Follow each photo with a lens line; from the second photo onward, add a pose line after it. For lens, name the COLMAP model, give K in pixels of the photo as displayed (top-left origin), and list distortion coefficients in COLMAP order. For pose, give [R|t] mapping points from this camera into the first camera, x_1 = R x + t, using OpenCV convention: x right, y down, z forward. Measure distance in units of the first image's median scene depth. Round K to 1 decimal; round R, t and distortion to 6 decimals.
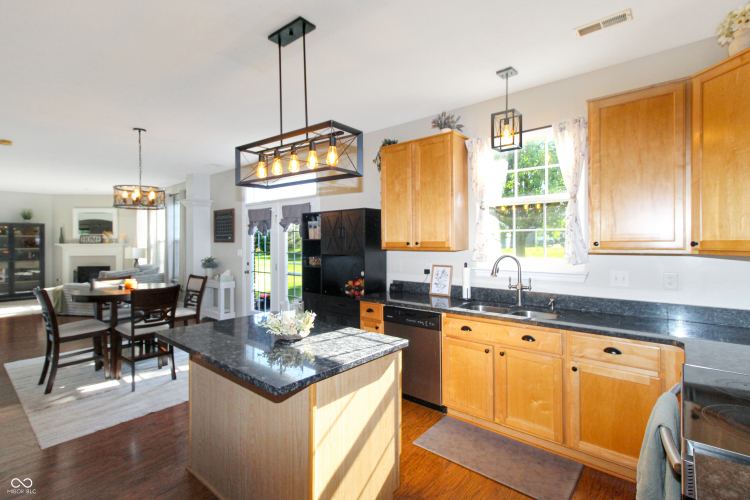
lens RADIAL K [[351.6, 0, 385.9], [0, 351.6, 248.7], [0, 0, 1]] dist [0.000264, 0.000135]
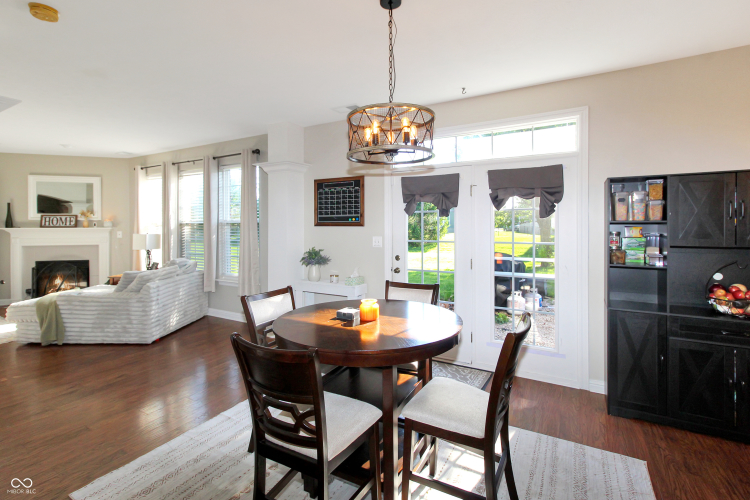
lens RADIAL K [[360.1, 0, 373.3], [0, 360.1, 228.1], [0, 0, 1]] dist [0.002550, 0.000504]
pose [[0.986919, 0.003992, 0.161170, -0.361024], [-0.000951, 0.999820, -0.018938, -0.000946], [-0.161217, 0.018537, 0.986745, 0.219825]]
